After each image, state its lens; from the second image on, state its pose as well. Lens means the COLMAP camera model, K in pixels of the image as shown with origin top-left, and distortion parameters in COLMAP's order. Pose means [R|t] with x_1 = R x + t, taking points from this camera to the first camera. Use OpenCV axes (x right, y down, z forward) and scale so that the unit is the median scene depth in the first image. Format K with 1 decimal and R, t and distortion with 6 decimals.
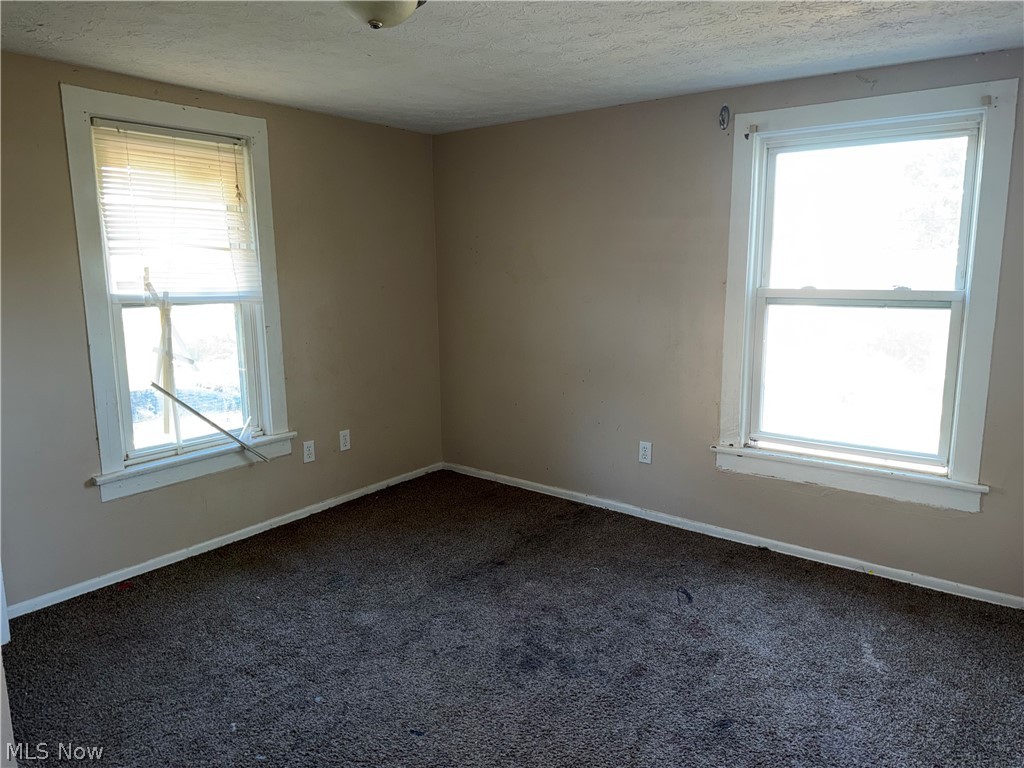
lens RADIAL K [[728.3, 0, 512.0], [0, 728.3, 384.0], [0, 0, 1]] dist [0.111969, -0.157950]
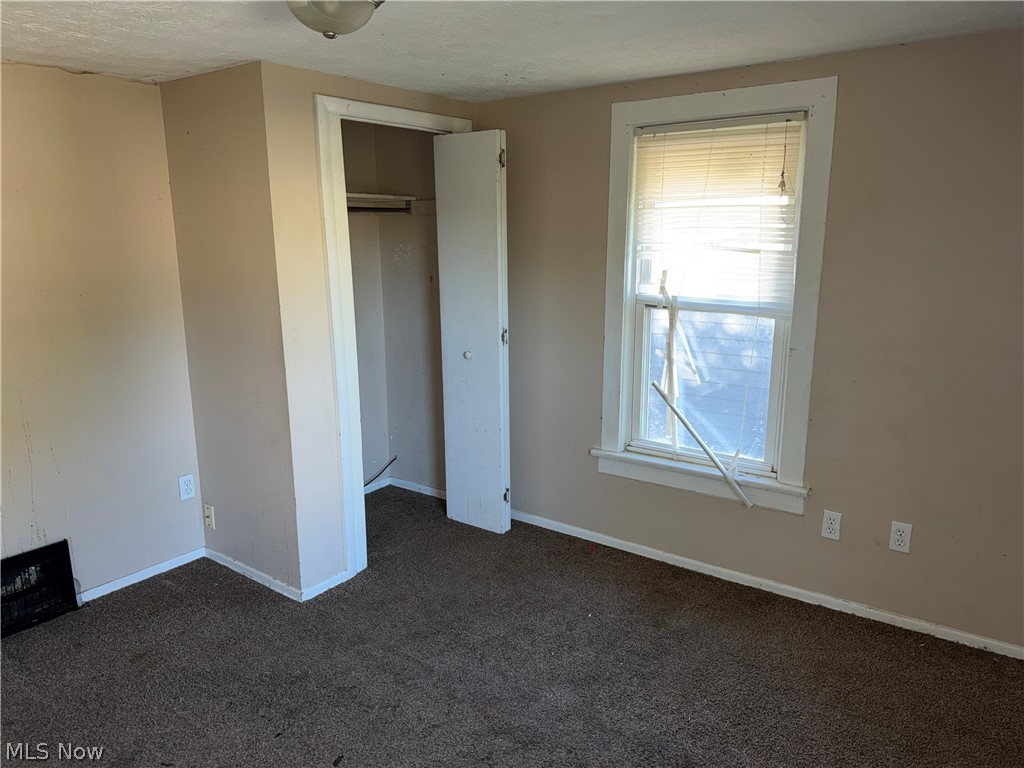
lens RADIAL K [[728.3, 0, 512.0], [0, 728.3, 384.0], [0, 0, 1]] dist [0.111969, -0.157950]
pose [[0.006986, 0.216160, -0.976333, 0.477646], [-0.156093, 0.964624, 0.212451, -0.174803], [0.987718, 0.150915, 0.040480, 0.726260]]
